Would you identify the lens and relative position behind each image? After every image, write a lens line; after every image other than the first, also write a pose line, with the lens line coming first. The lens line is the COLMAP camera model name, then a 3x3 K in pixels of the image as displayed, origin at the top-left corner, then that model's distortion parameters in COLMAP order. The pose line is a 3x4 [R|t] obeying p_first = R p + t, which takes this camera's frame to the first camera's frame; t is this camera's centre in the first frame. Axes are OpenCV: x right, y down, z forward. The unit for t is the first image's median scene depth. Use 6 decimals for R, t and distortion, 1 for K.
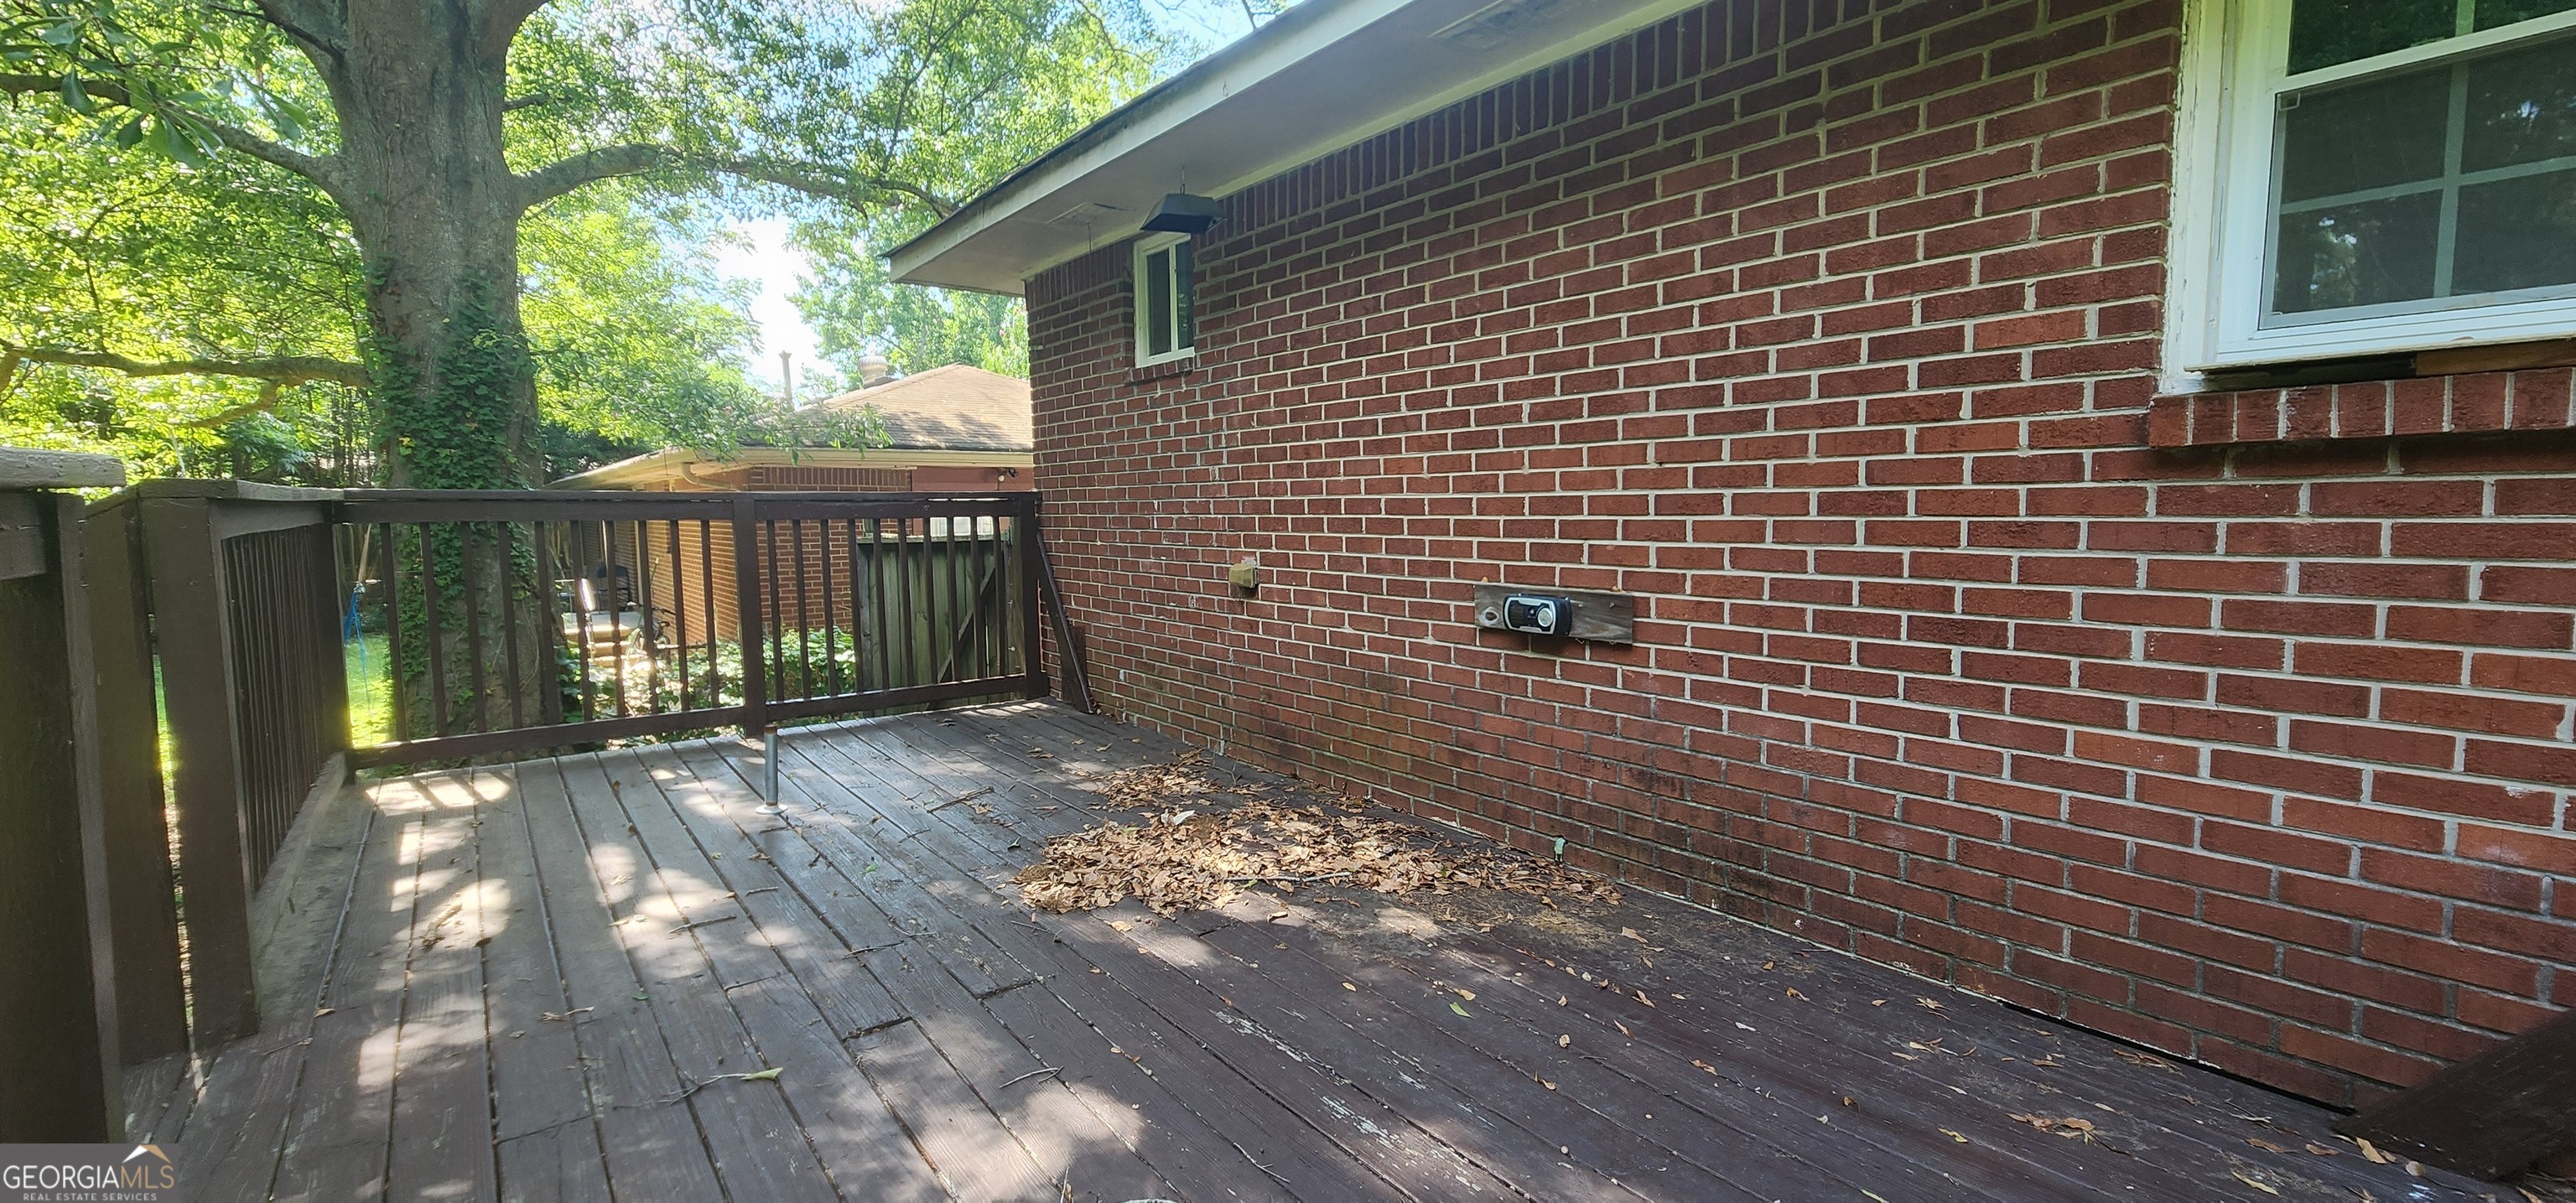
lens RADIAL K [[1068.8, 0, 1299.3], [0, 1068.8, 593.6], [0, 0, 1]] dist [-0.003517, -0.000272]
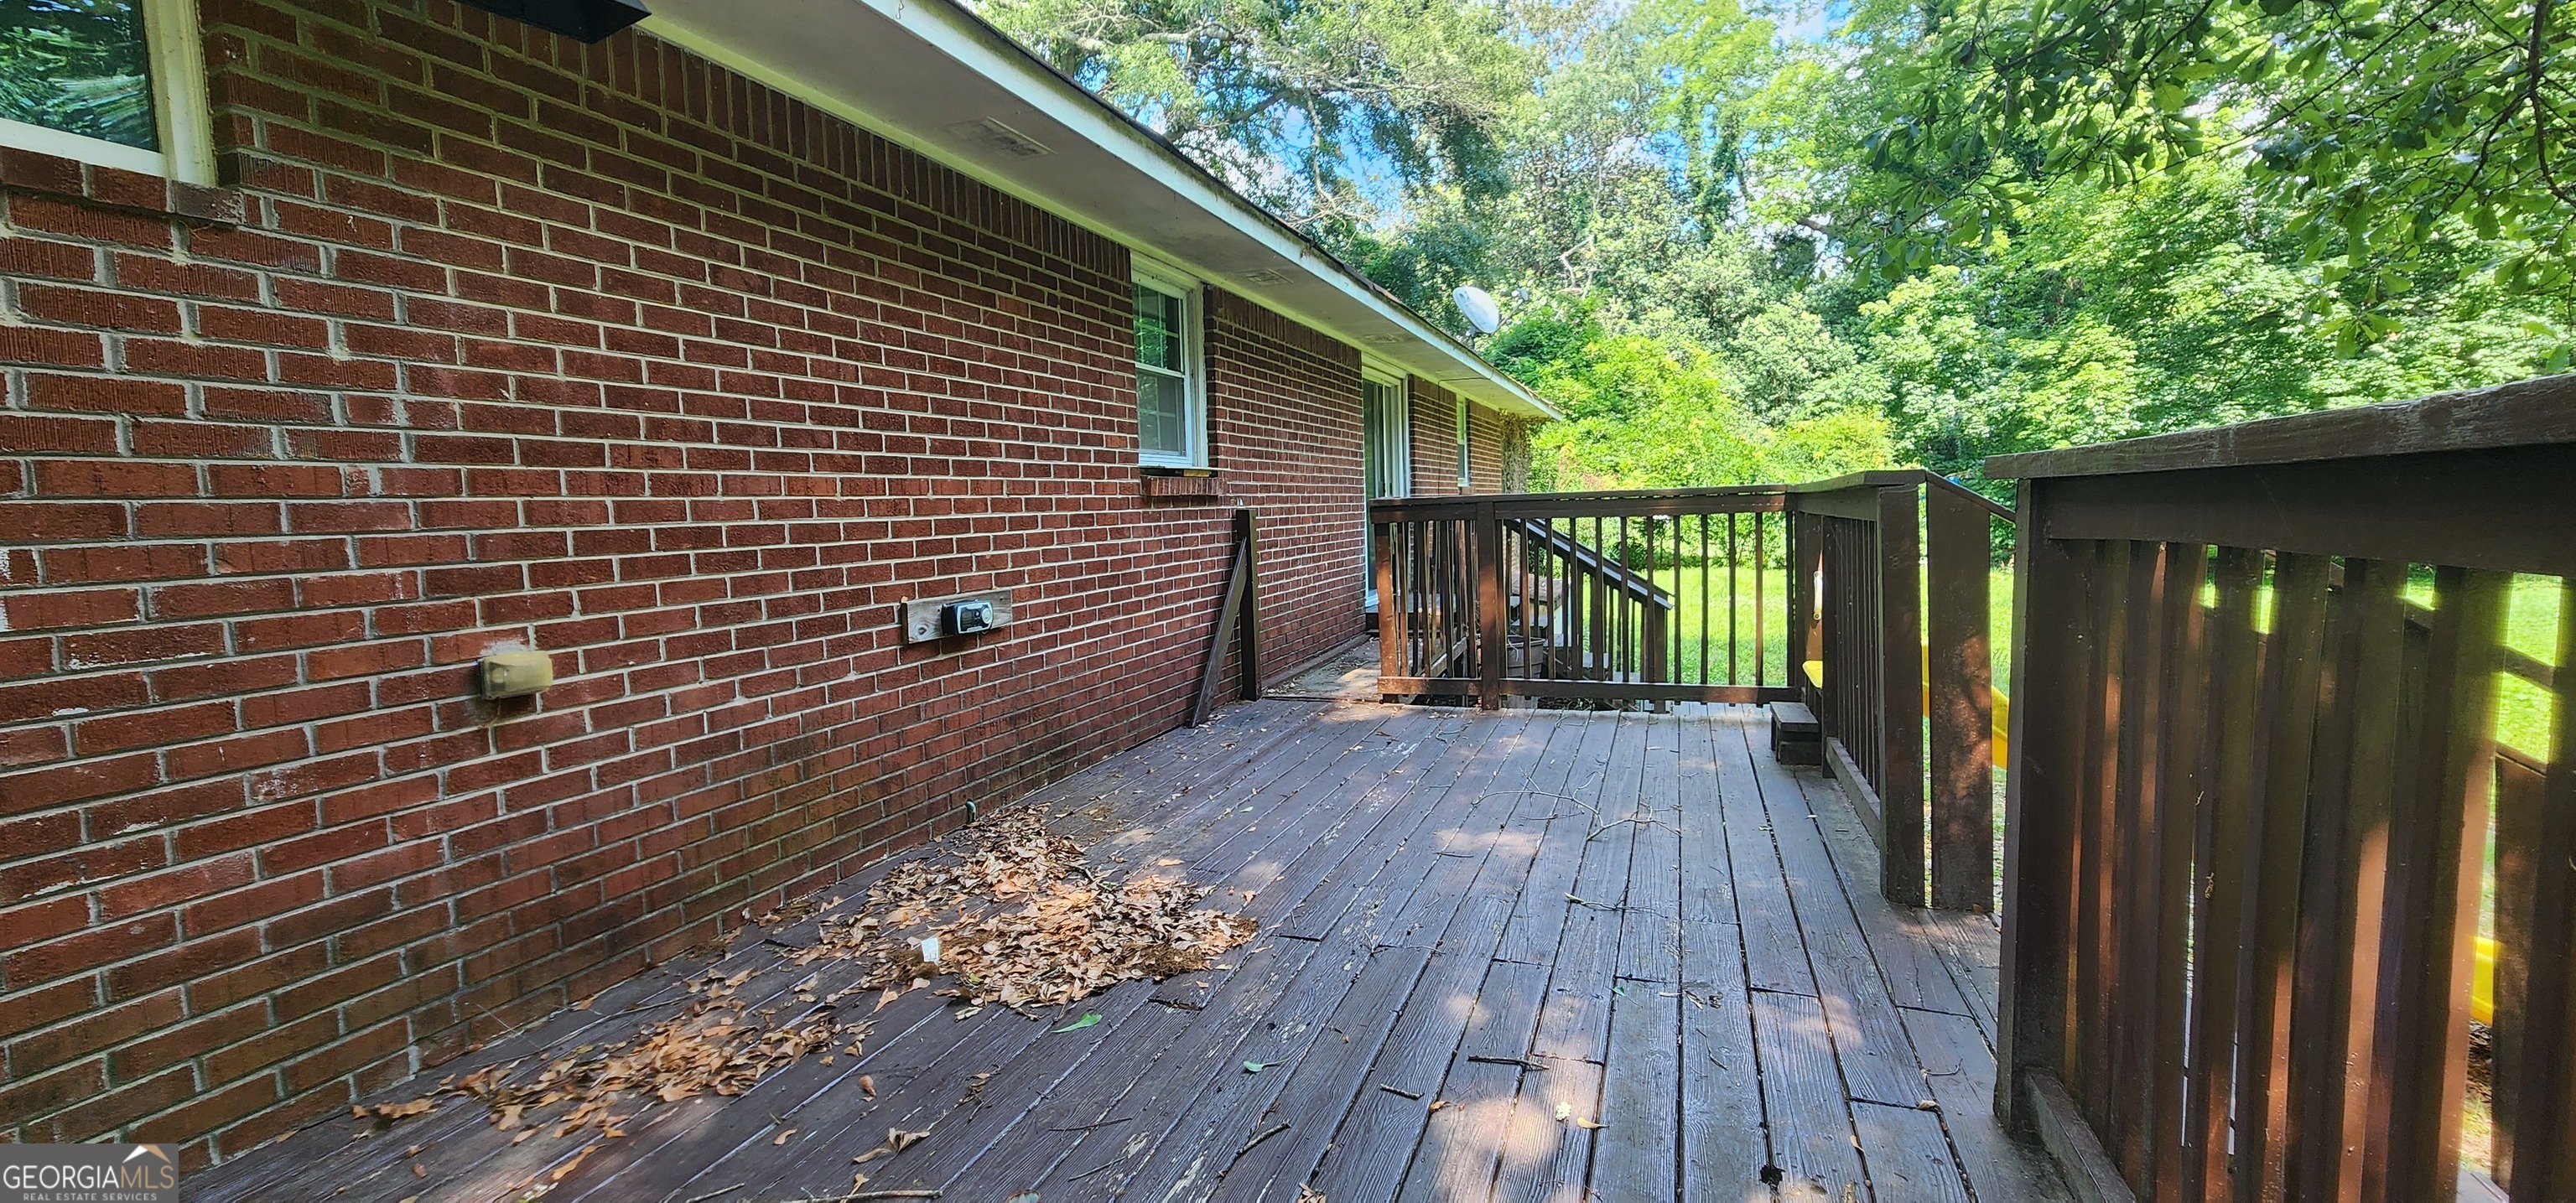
lens RADIAL K [[1068.8, 0, 1299.3], [0, 1068.8, 593.6], [0, 0, 1]] dist [-0.003517, -0.000272]
pose [[-0.527919, -0.043203, 0.848195, -0.952839], [0.108335, 0.987121, 0.117708, -0.103391], [-0.842357, 0.154029, -0.516440, 1.260273]]
